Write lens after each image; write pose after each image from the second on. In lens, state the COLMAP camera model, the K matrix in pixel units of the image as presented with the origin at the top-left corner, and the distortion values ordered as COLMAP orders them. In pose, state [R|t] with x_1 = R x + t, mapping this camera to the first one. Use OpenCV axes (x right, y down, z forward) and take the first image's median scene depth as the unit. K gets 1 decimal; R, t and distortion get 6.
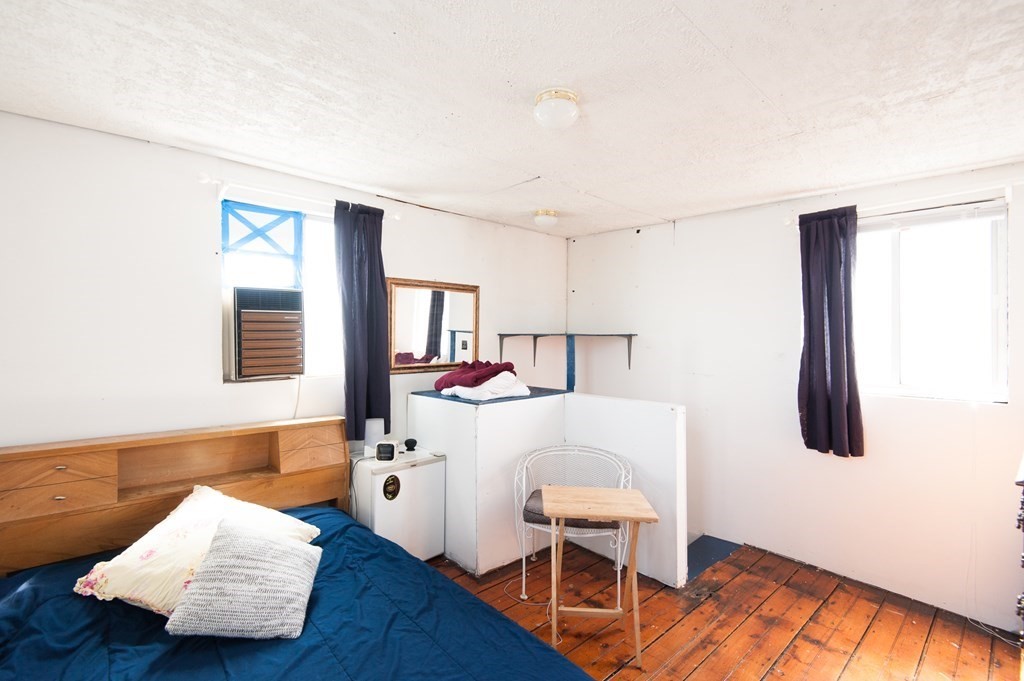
lens RADIAL K [[460.0, 0, 506.6], [0, 460.0, 341.3], [0, 0, 1]] dist [0.017531, -0.010652]
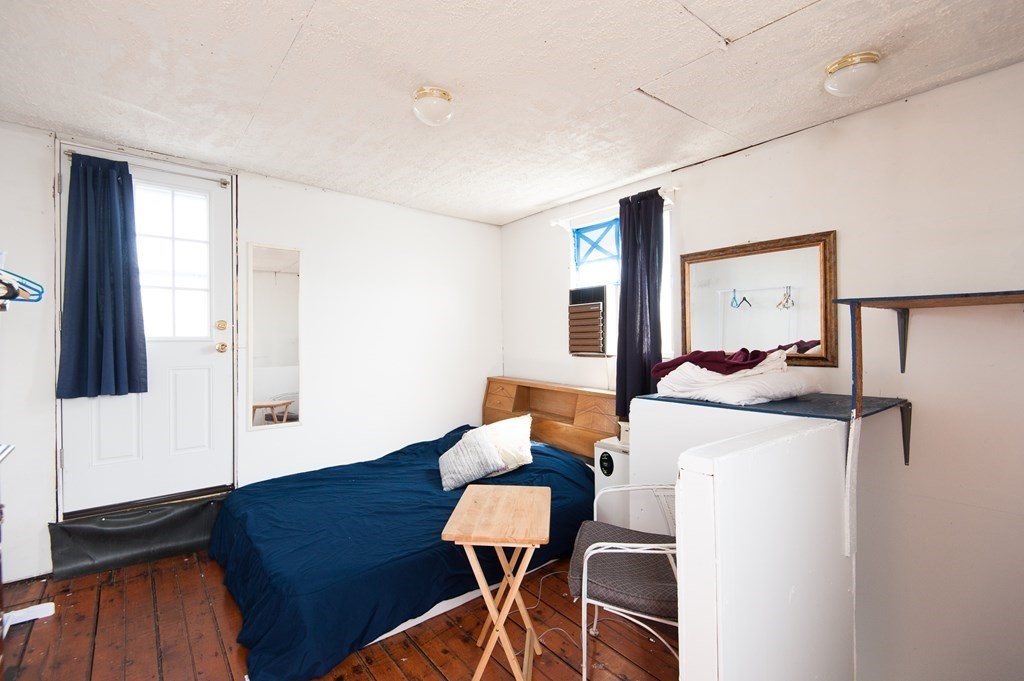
lens RADIAL K [[460.0, 0, 506.6], [0, 460.0, 341.3], [0, 0, 1]] dist [0.017531, -0.010652]
pose [[-0.045217, 0.009065, -0.998936, 0.801753], [0.008529, 0.999926, 0.008688, 0.026082], [0.998941, -0.008127, -0.045291, 0.815381]]
